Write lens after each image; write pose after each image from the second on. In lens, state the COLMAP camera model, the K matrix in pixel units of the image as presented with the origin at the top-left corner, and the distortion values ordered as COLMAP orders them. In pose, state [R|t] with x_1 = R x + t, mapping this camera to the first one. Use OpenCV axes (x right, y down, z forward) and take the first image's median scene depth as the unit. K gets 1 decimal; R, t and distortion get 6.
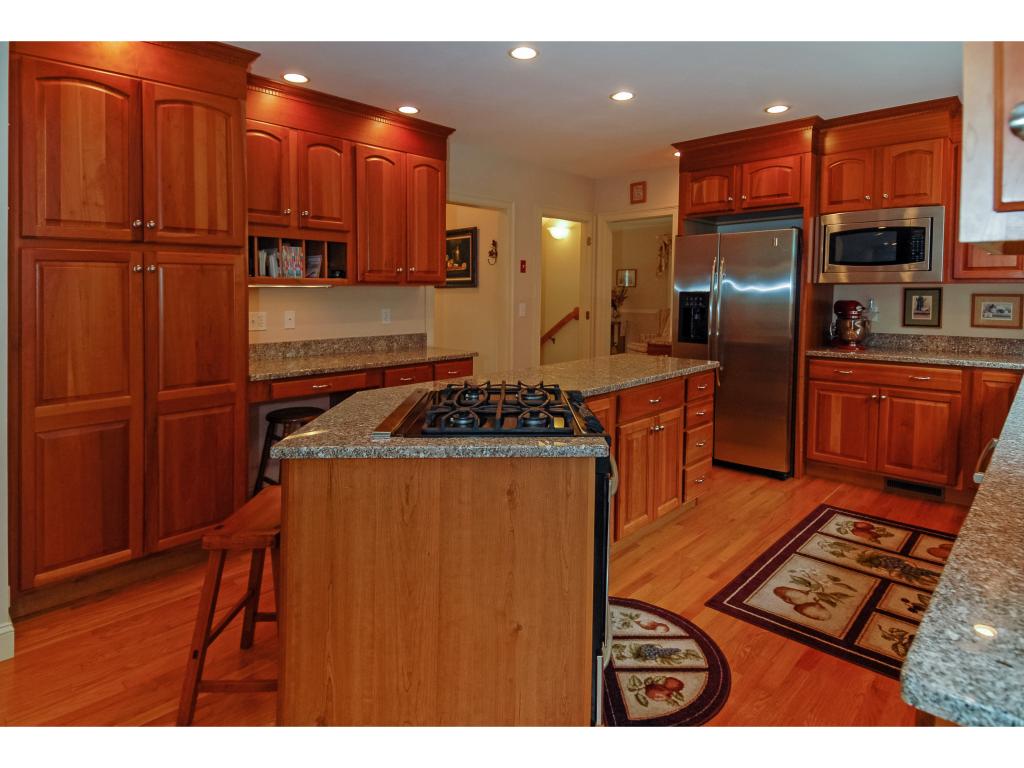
lens RADIAL K [[556.7, 0, 512.0], [0, 556.7, 384.0], [0, 0, 1]] dist [-0.001723, -0.002067]
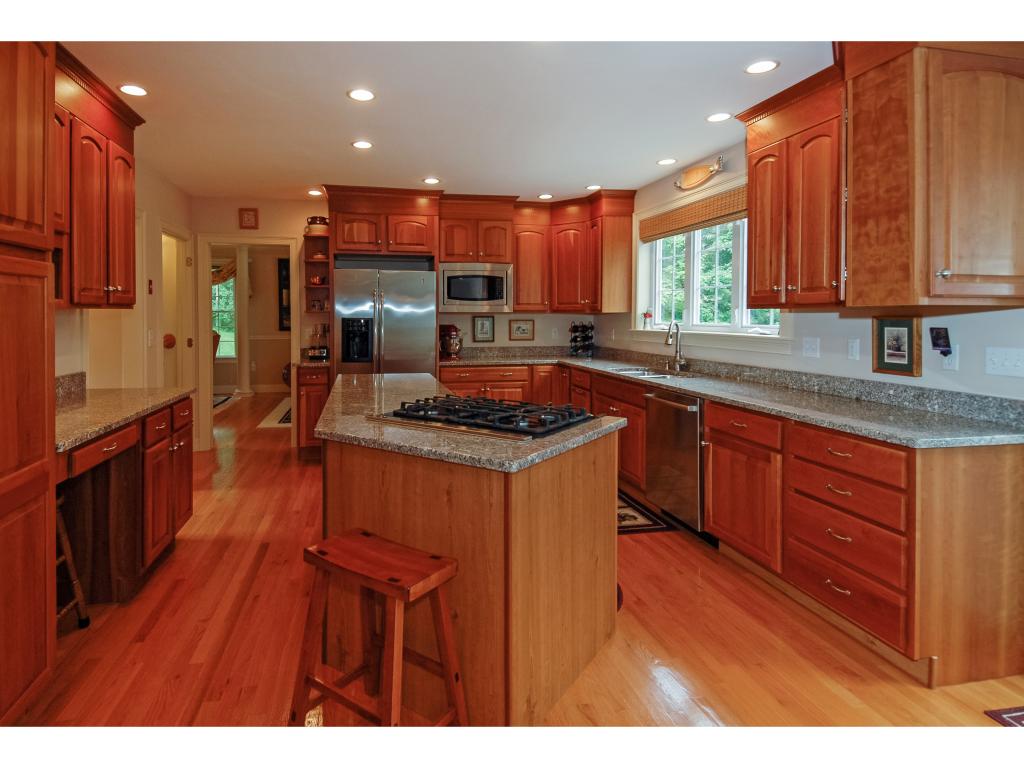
lens RADIAL K [[558.9, 0, 458.0], [0, 558.9, 402.0], [0, 0, 1]] dist [0.002610, -0.000644]
pose [[0.589219, -0.119492, 0.799089, -0.554337], [0.126626, 0.990439, 0.054737, -0.033655], [-0.797990, 0.068933, 0.598716, 0.167418]]
